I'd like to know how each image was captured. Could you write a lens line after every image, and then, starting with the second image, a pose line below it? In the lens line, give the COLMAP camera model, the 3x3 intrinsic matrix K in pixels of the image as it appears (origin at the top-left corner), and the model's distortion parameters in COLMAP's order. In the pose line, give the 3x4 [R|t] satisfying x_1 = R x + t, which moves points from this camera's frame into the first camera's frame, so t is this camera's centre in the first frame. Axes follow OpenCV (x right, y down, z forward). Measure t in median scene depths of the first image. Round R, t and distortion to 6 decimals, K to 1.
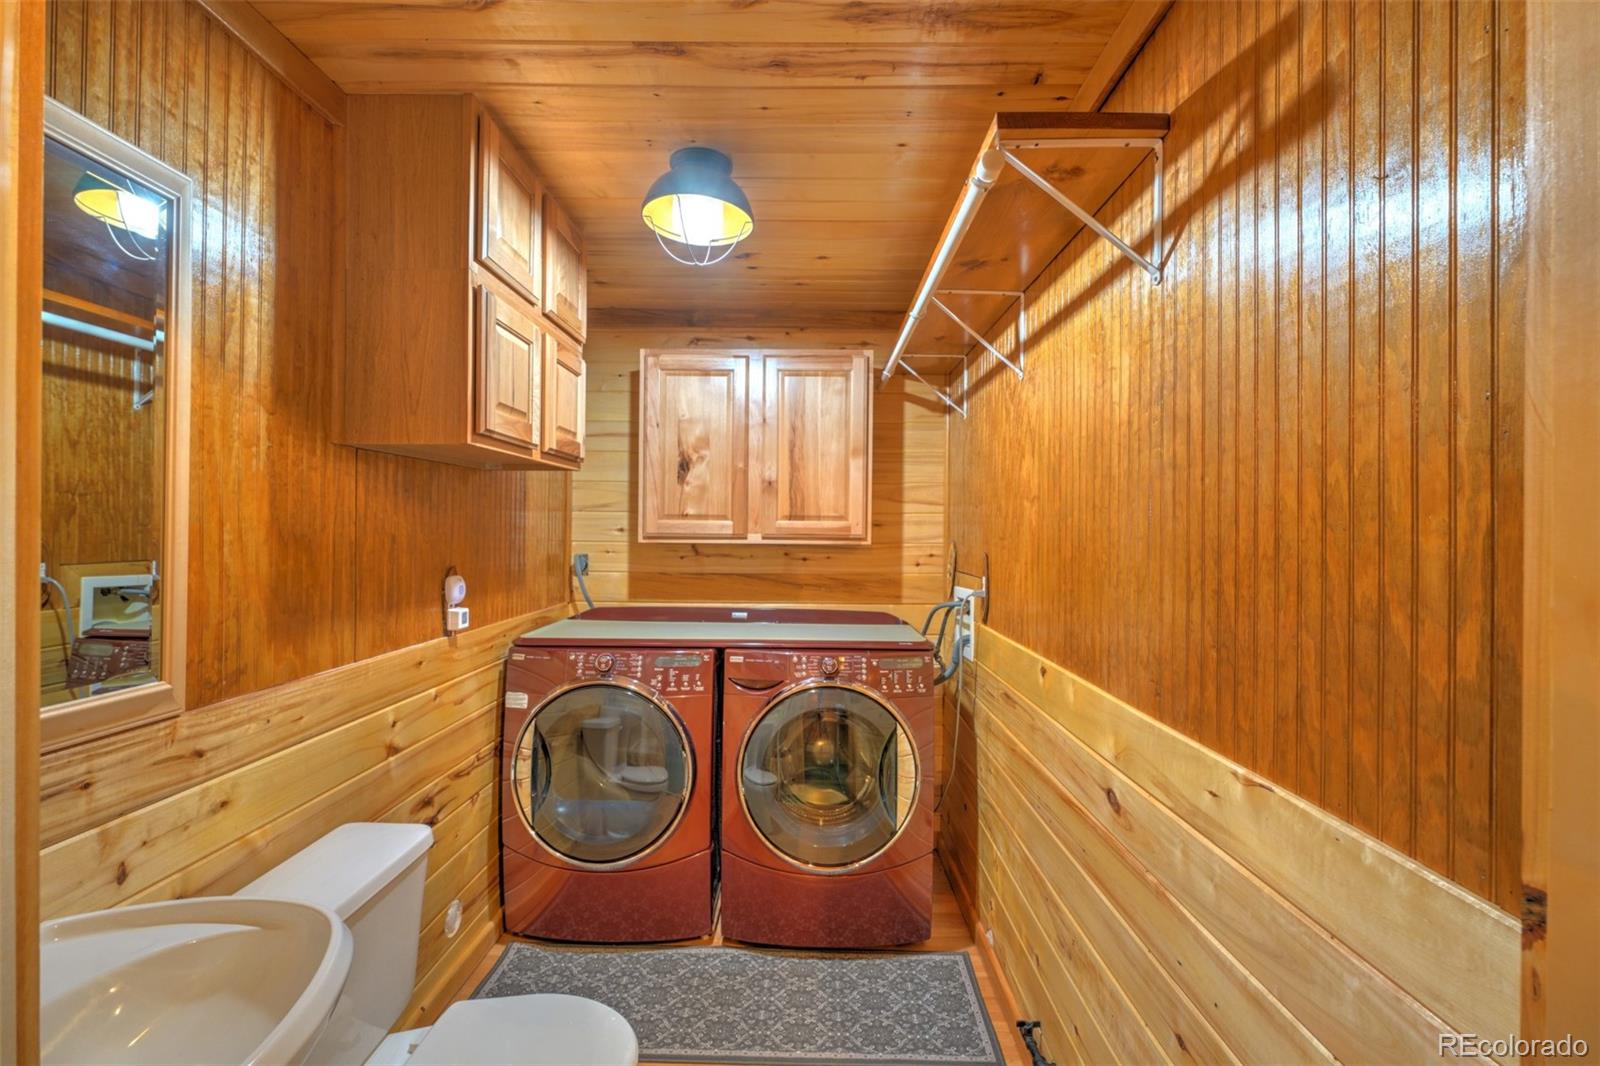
lens RADIAL K [[704.4, 0, 800.2], [0, 704.4, 528.7], [0, 0, 1]] dist [0.000570, 0.000008]
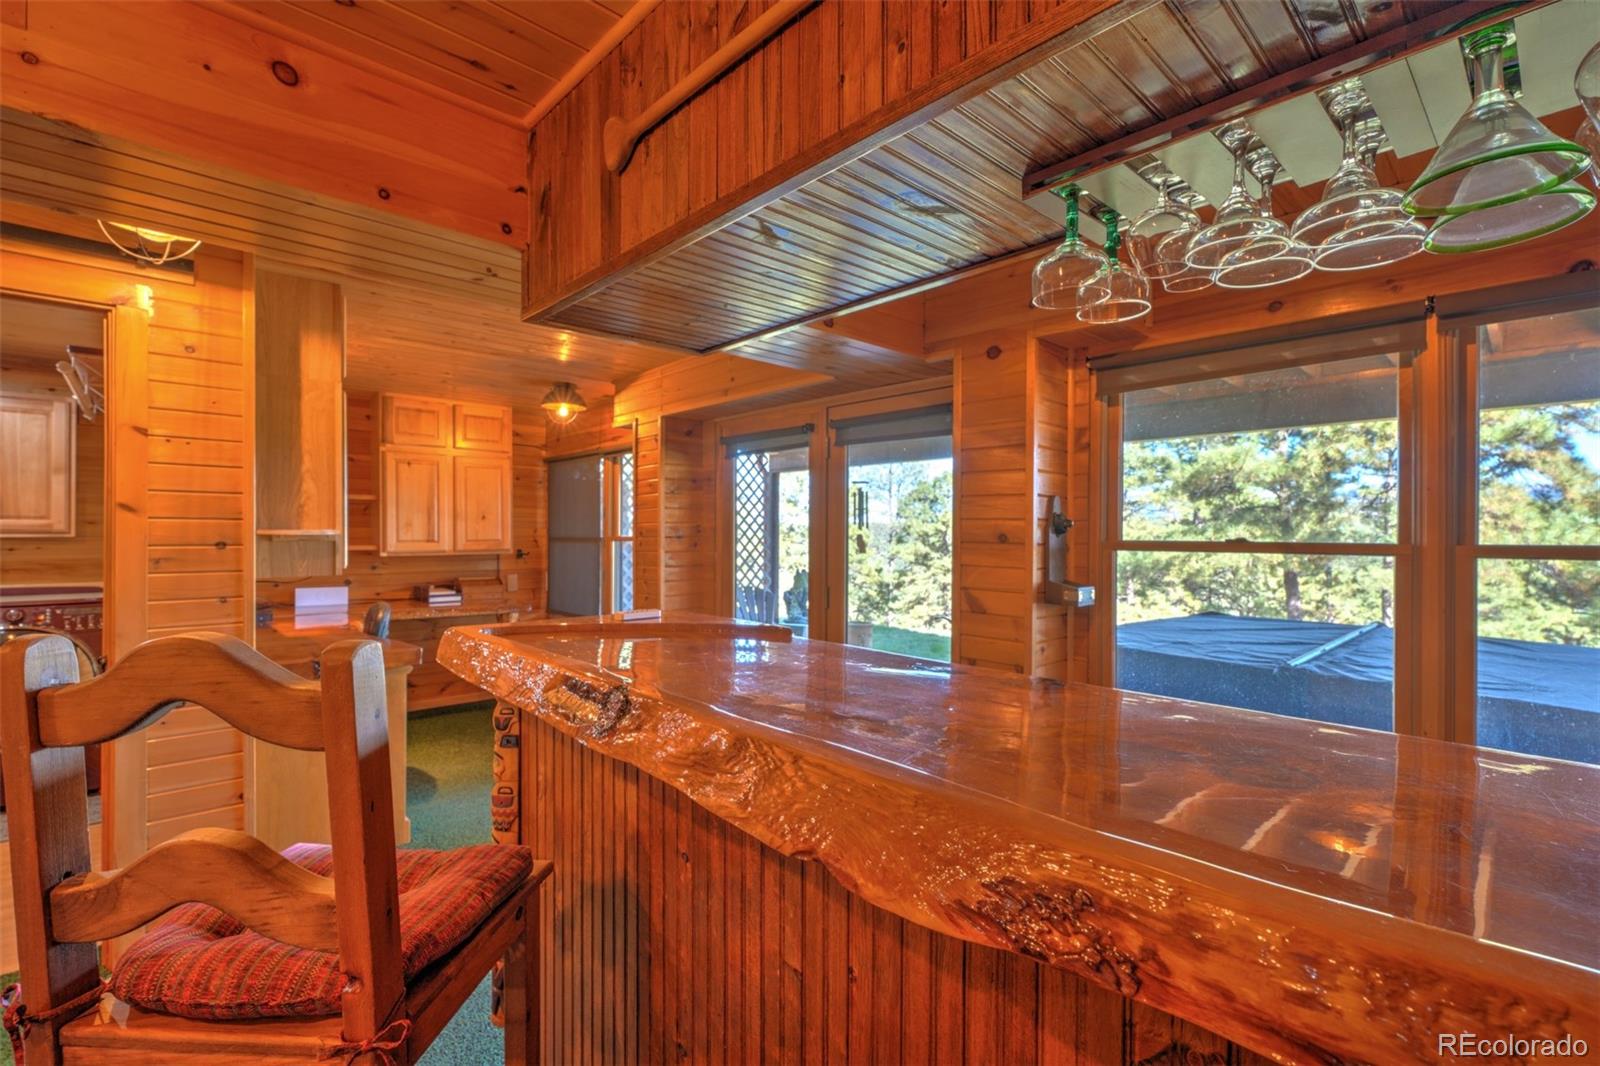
lens RADIAL K [[704.4, 0, 798.5], [0, 704.4, 533.8], [0, 0, 1]] dist [0.000570, 0.000008]
pose [[0.721128, -0.004903, 0.692784, 0.169334], [-0.000658, 0.999970, 0.007762, 0.005086], [-0.692801, -0.006054, 0.721103, -1.019815]]
